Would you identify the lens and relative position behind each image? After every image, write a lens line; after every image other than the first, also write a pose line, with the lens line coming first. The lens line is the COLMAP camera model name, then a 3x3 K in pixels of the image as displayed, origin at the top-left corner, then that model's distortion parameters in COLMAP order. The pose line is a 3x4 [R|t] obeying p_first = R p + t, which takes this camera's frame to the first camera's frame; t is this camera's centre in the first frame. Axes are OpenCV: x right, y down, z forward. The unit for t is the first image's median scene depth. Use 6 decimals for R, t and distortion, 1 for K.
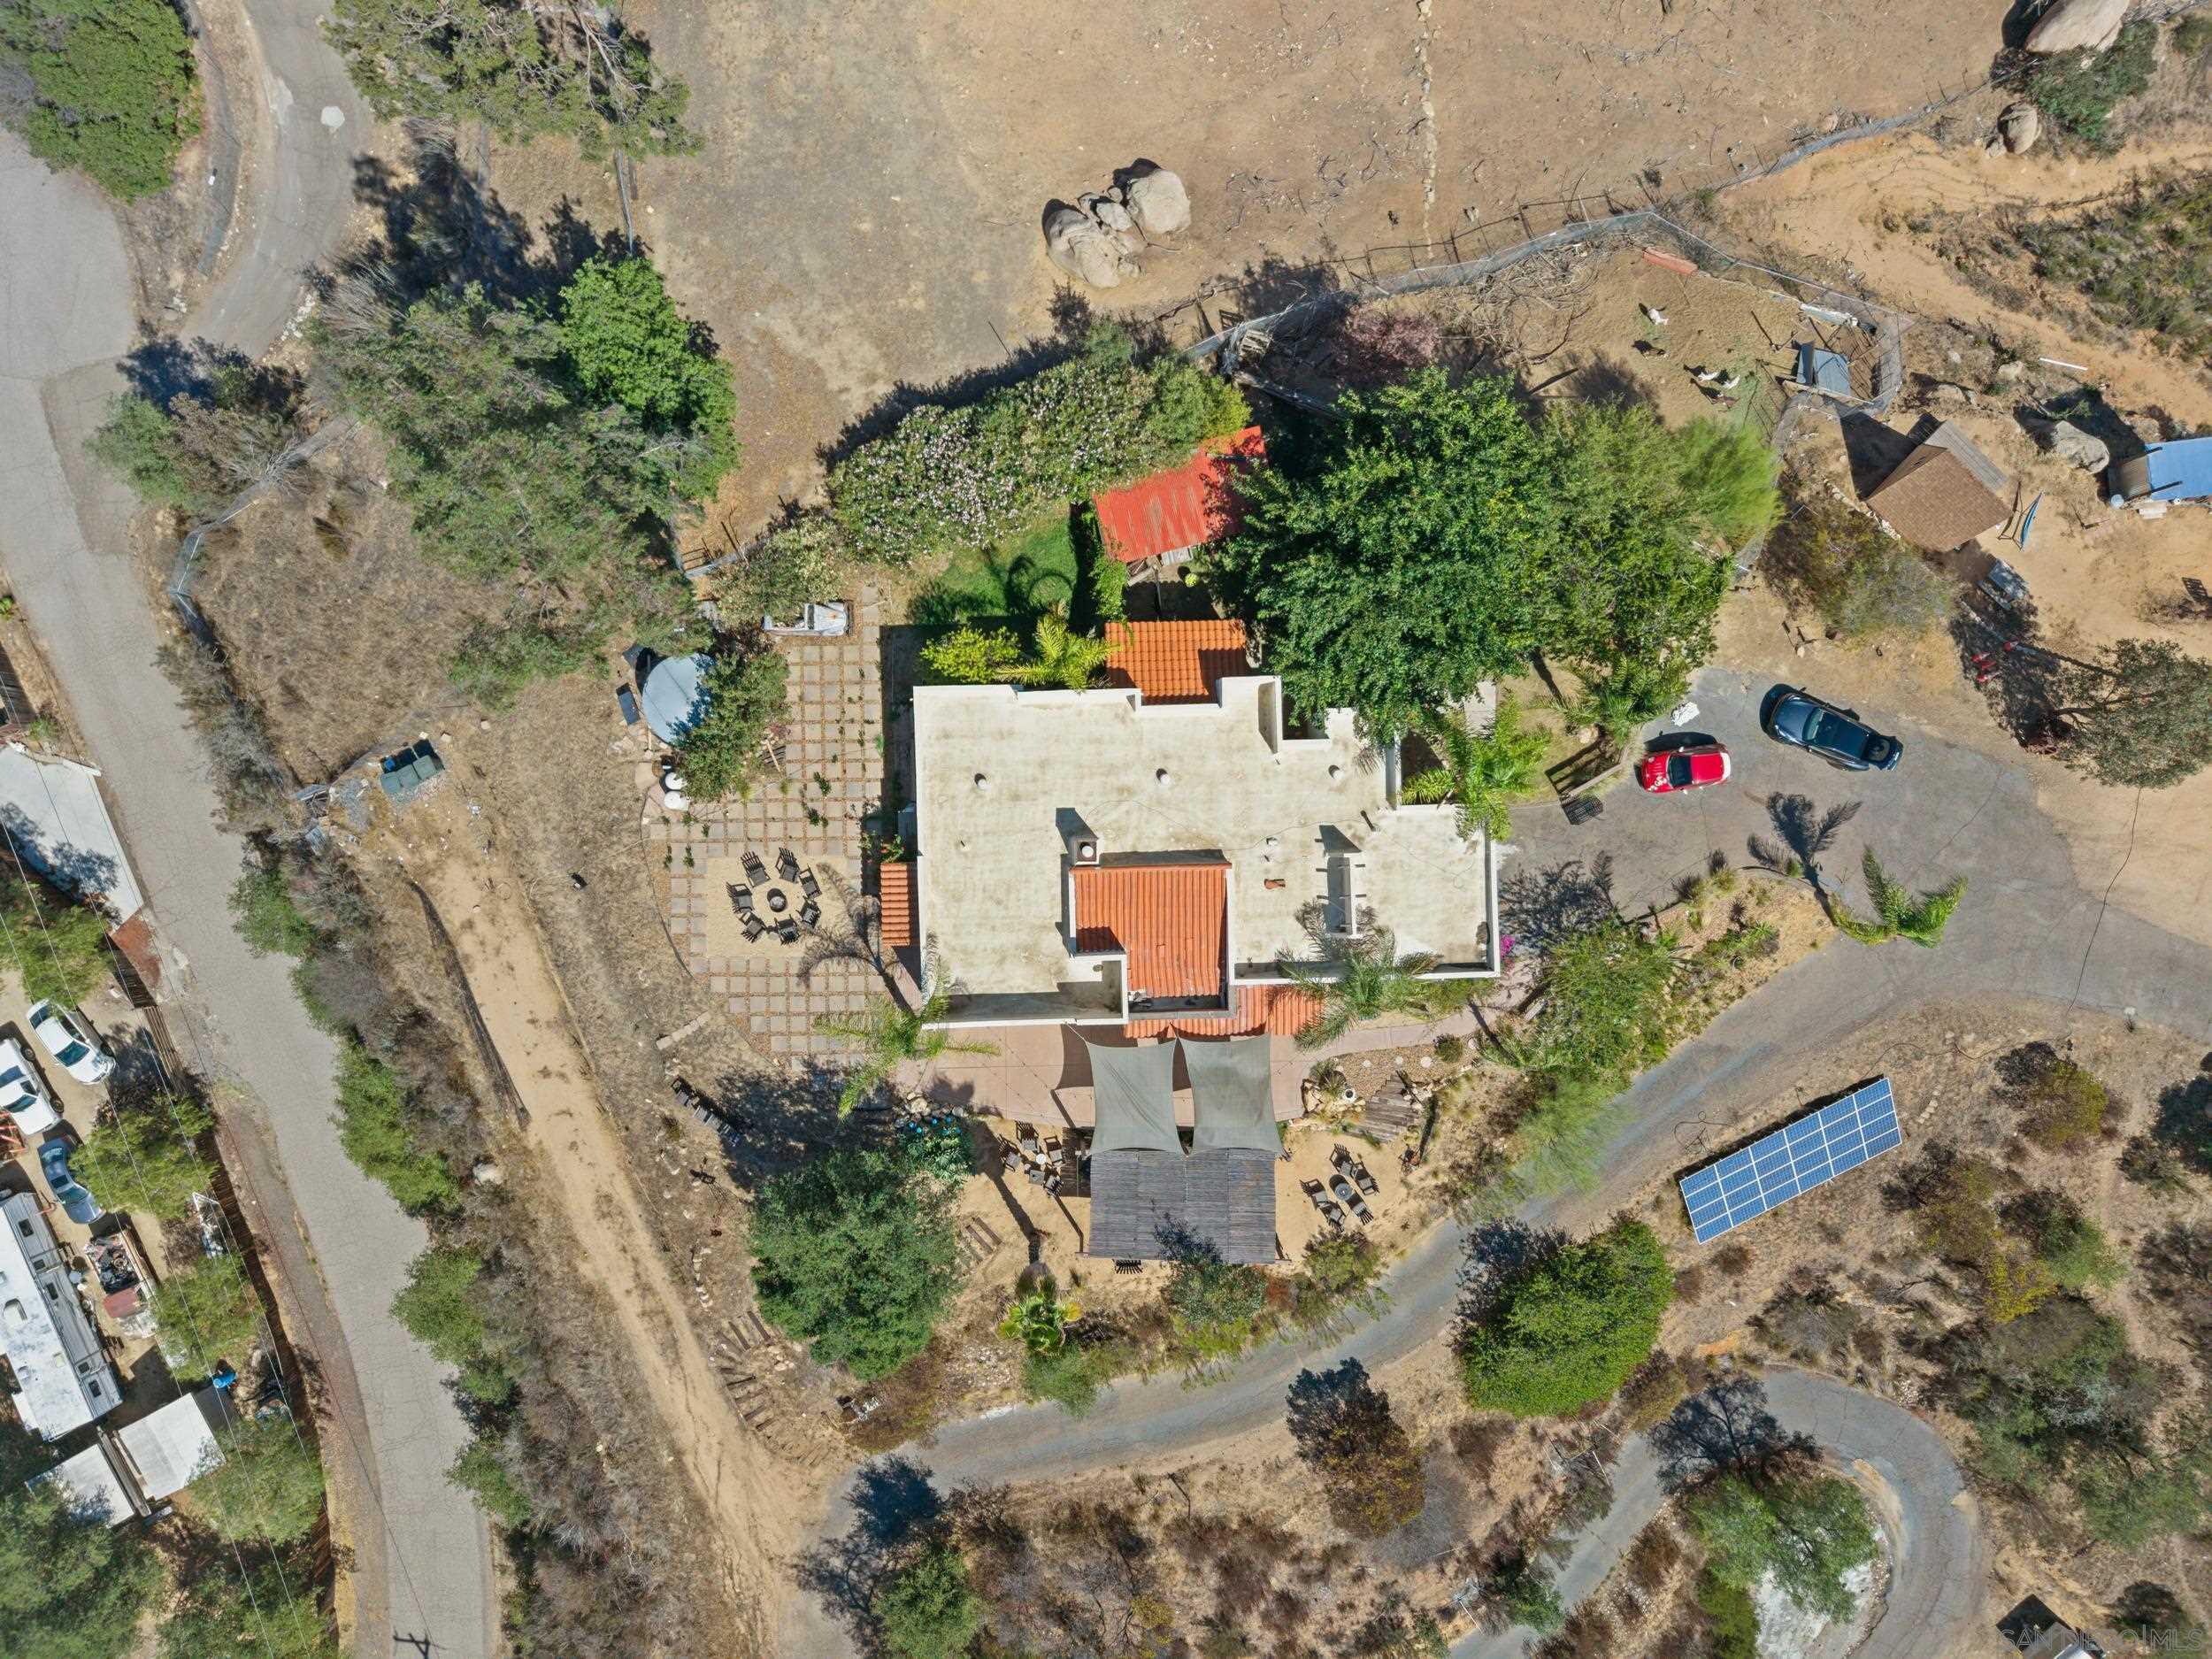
lens RADIAL K [[1512.6, 0, 1127.0], [0, 1512.6, 834.8], [0, 0, 1]] dist [0.020207, -0.006077]
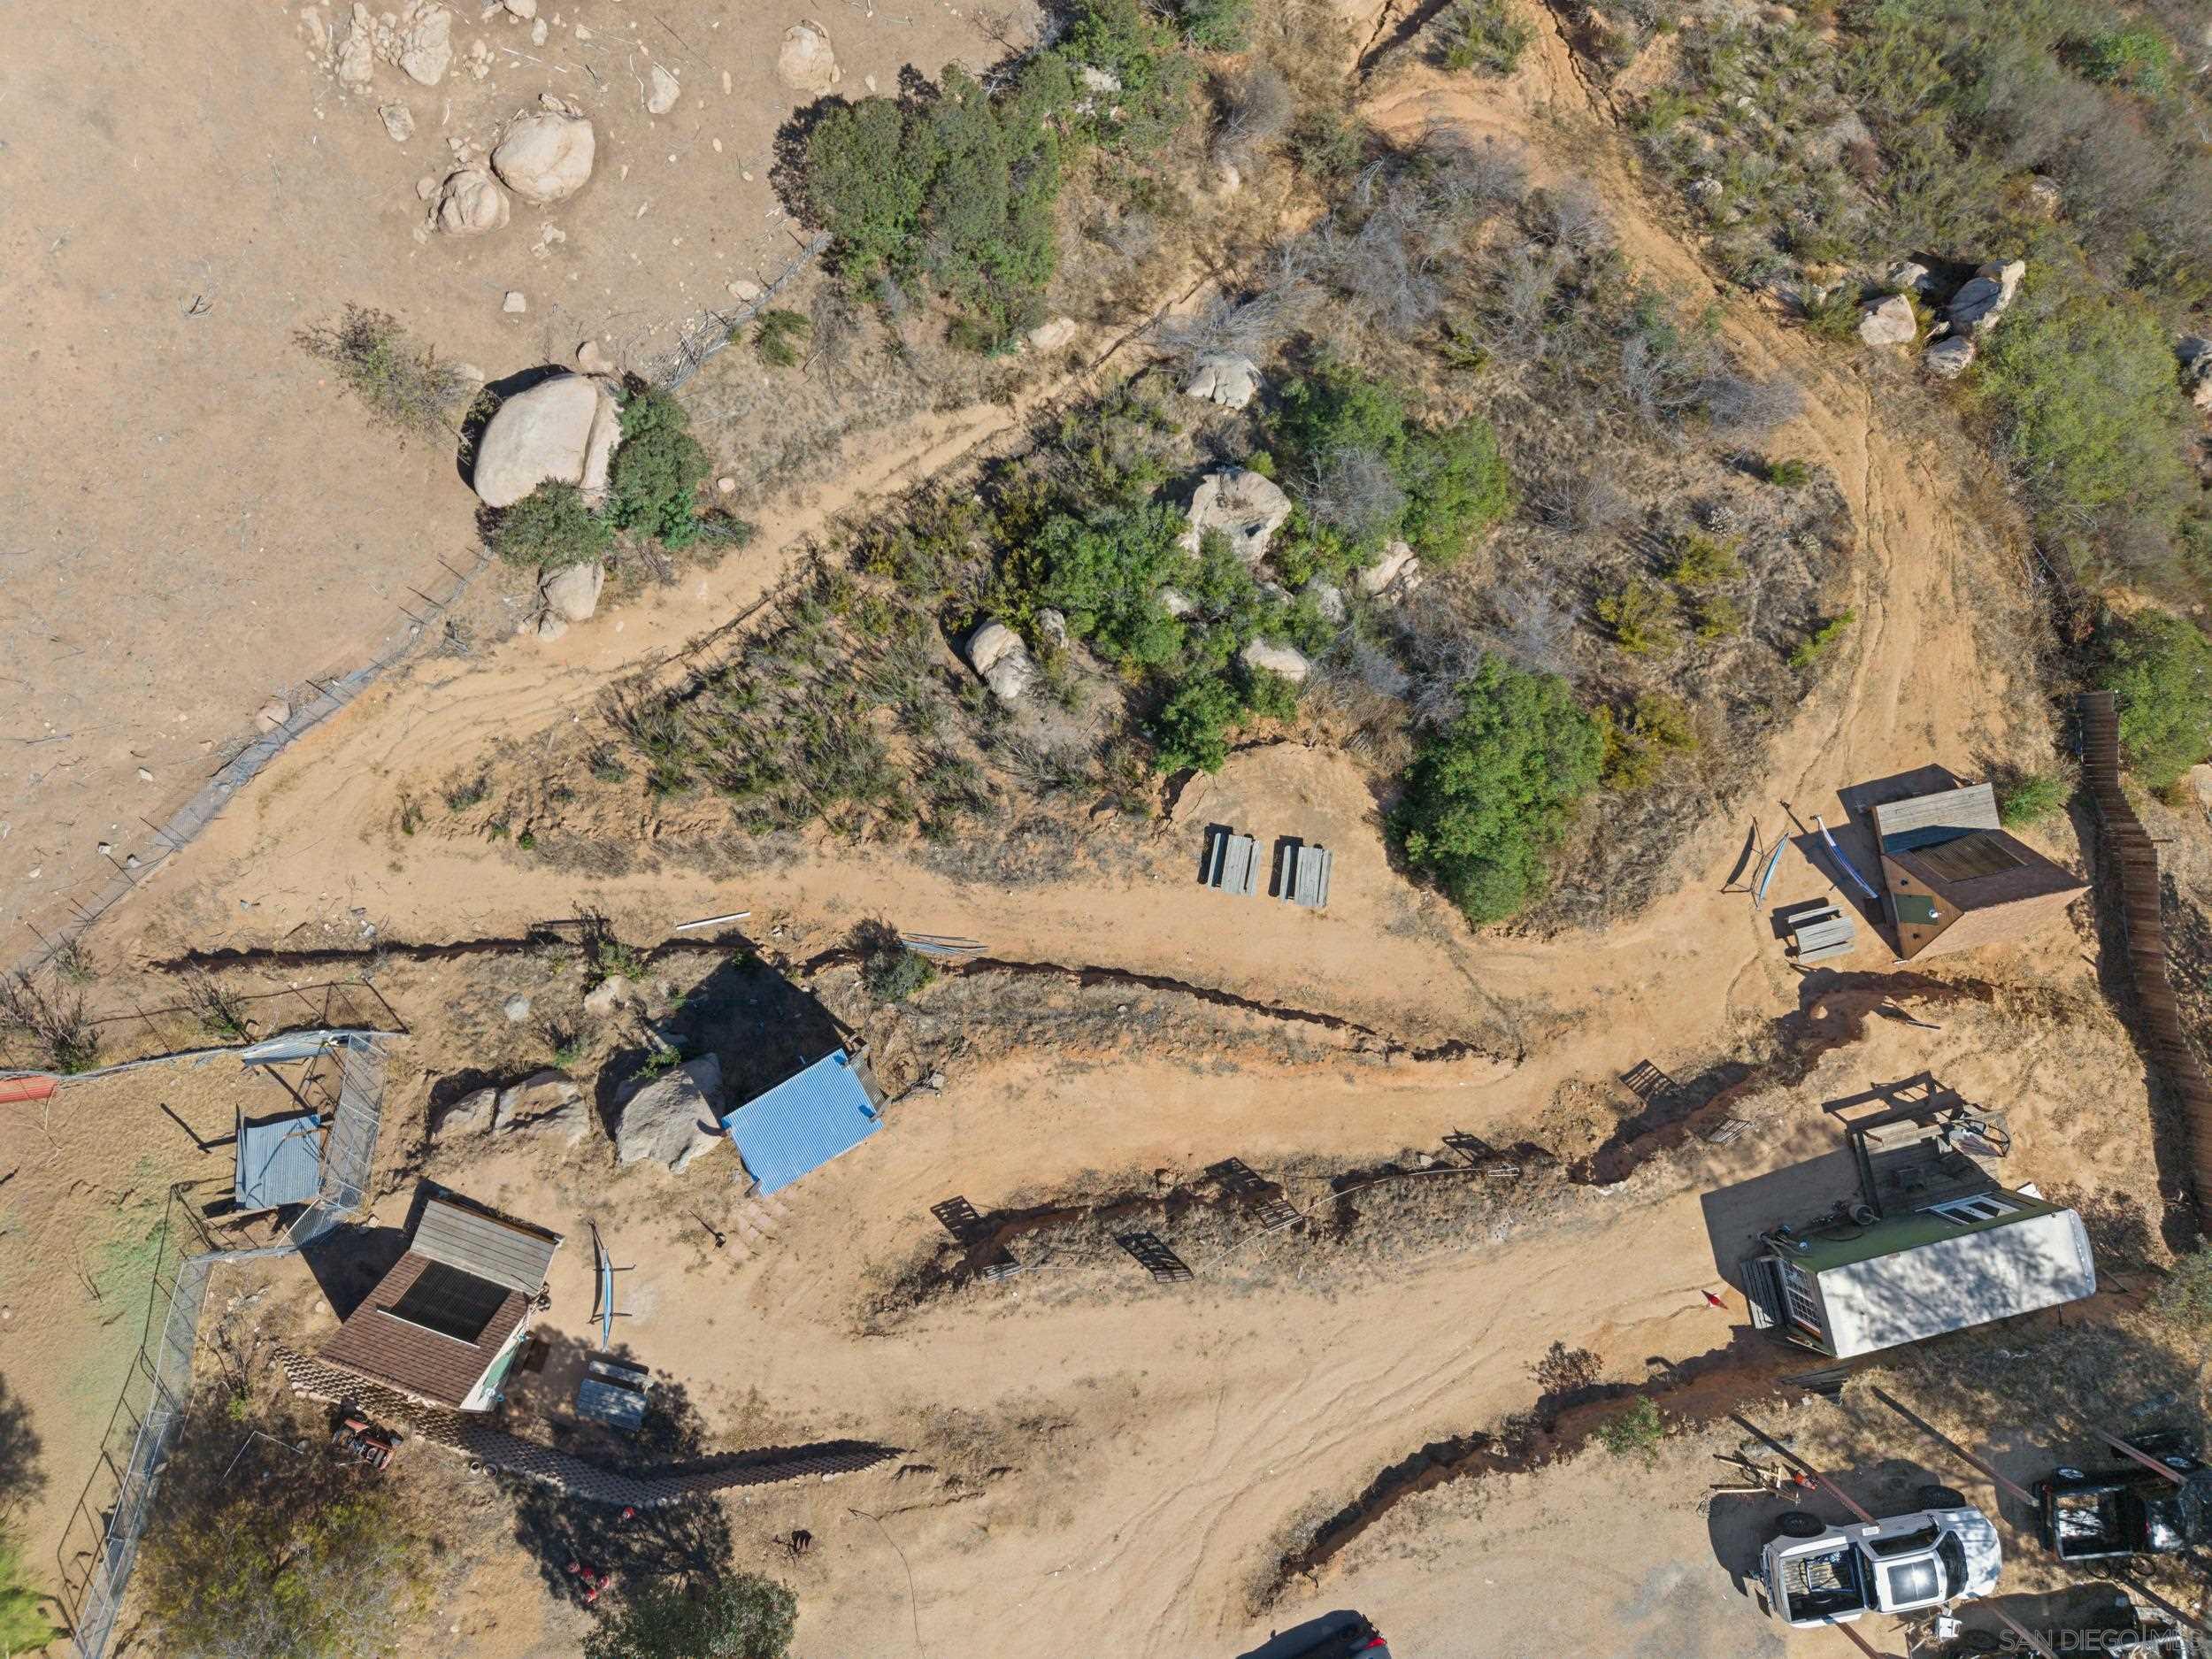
lens RADIAL K [[1512.6, 0, 1098.0], [0, 1512.6, 833.9], [0, 0, 1]] dist [0.020207, -0.006077]
pose [[0.917455, -0.397791, -0.006212, 0.862688], [0.397789, 0.917476, -0.001497, -0.300106], [0.006295, -0.001097, 0.999980, 0.358264]]
